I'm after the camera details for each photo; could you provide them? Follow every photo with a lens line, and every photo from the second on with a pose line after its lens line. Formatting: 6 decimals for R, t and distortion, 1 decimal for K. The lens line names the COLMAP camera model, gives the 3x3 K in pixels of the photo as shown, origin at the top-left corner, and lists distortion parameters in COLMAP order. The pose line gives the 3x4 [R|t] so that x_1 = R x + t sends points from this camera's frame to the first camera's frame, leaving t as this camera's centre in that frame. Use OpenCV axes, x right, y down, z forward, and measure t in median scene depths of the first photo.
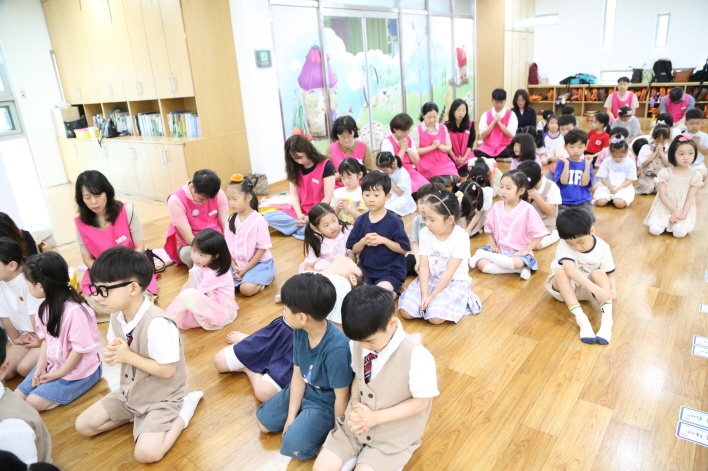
lens RADIAL K [[488.9, 0, 353.0], [0, 488.9, 241.1], [0, 0, 1]] dist [-0.091259, 0.045661]
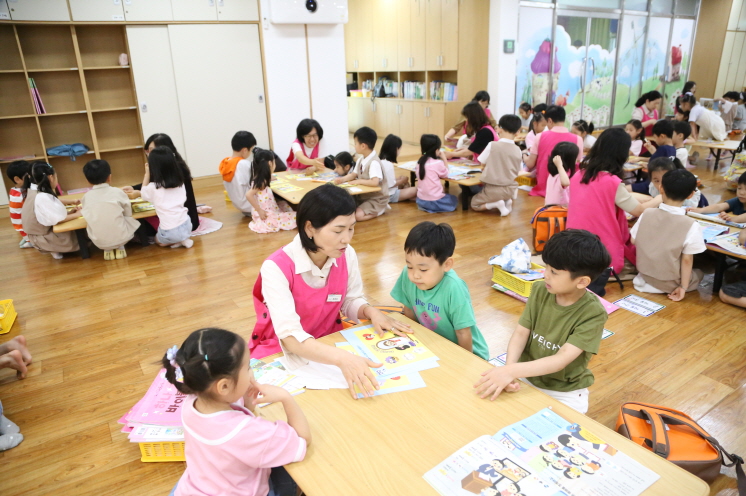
lens RADIAL K [[515.1, 0, 352.2], [0, 515.1, 244.1], [0, 0, 1]] dist [-0.091259, 0.045661]
pose [[0.939294, 0.153971, -0.306625, -0.064504], [-0.152241, 0.987897, 0.029706, 0.143038], [0.307488, 0.018778, 0.951367, -0.348068]]
